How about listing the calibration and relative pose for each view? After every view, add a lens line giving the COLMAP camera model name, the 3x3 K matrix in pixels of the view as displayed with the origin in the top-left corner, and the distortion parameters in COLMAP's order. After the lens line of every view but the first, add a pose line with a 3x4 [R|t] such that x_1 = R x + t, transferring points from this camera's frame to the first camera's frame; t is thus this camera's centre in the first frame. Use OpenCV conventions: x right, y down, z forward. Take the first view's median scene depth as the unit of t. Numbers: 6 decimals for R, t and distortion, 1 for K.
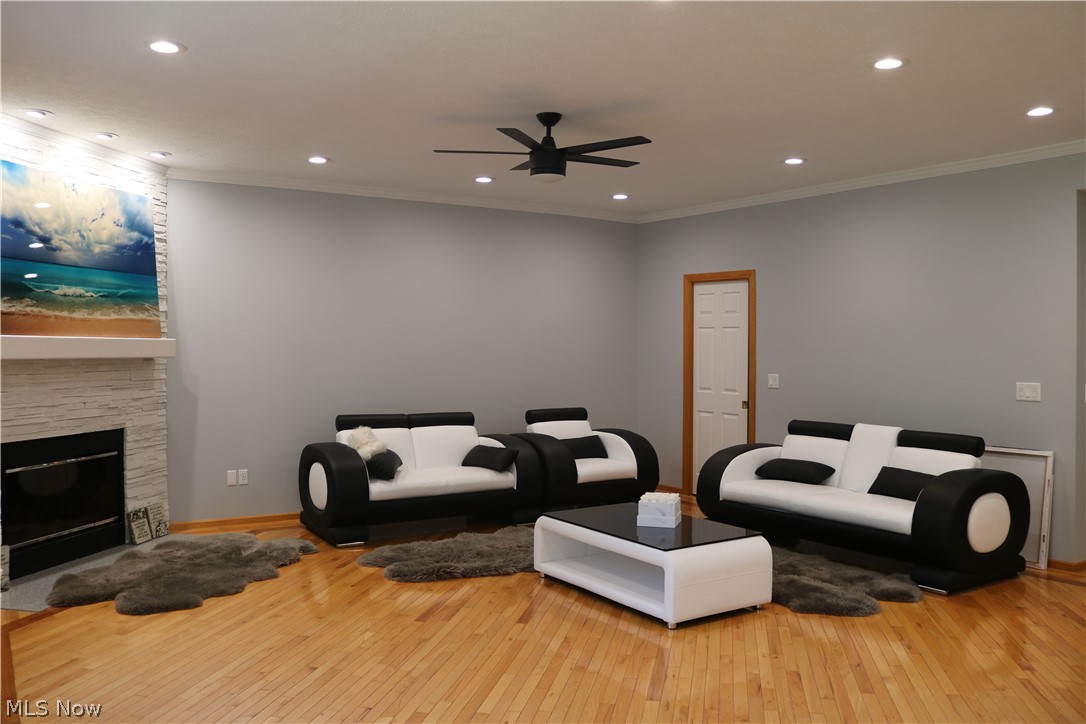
lens RADIAL K [[902.6, 0, 543.0], [0, 902.6, 362.0], [0, 0, 1]] dist [-0.130315, 0.093761]
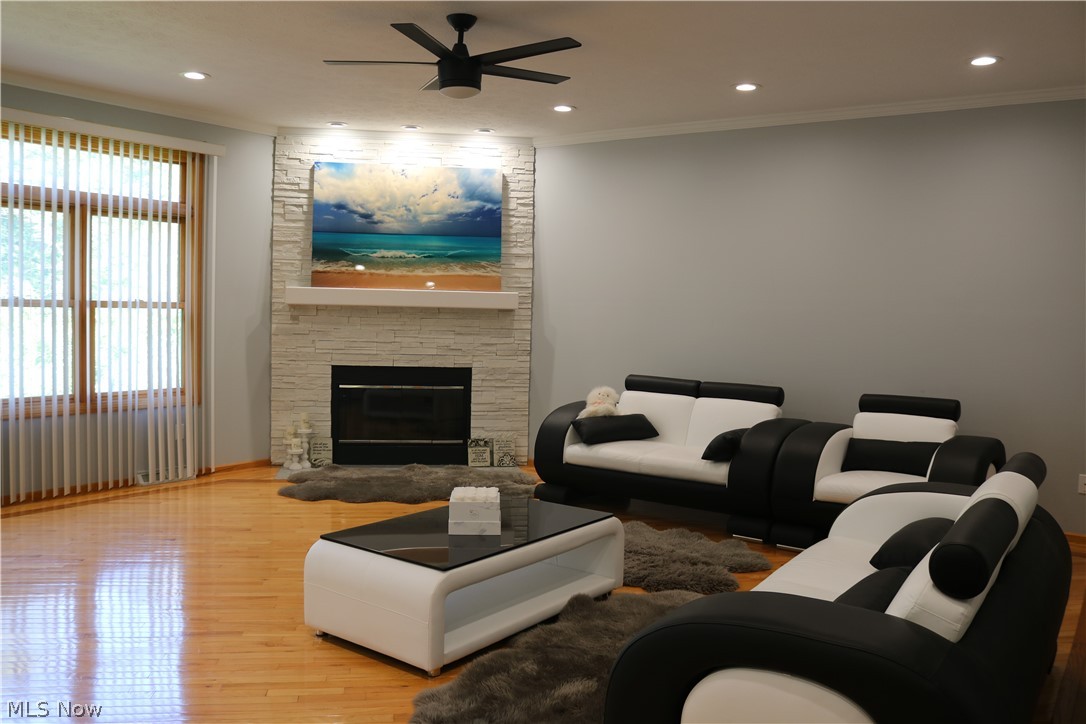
lens RADIAL K [[902.6, 0, 543.0], [0, 902.6, 362.0], [0, 0, 1]] dist [-0.130315, 0.093761]
pose [[0.348680, 0.058722, -0.935400, 0.733638], [-0.035878, 0.998140, 0.049287, 0.004355], [0.936555, 0.016375, 0.350138, 0.702866]]
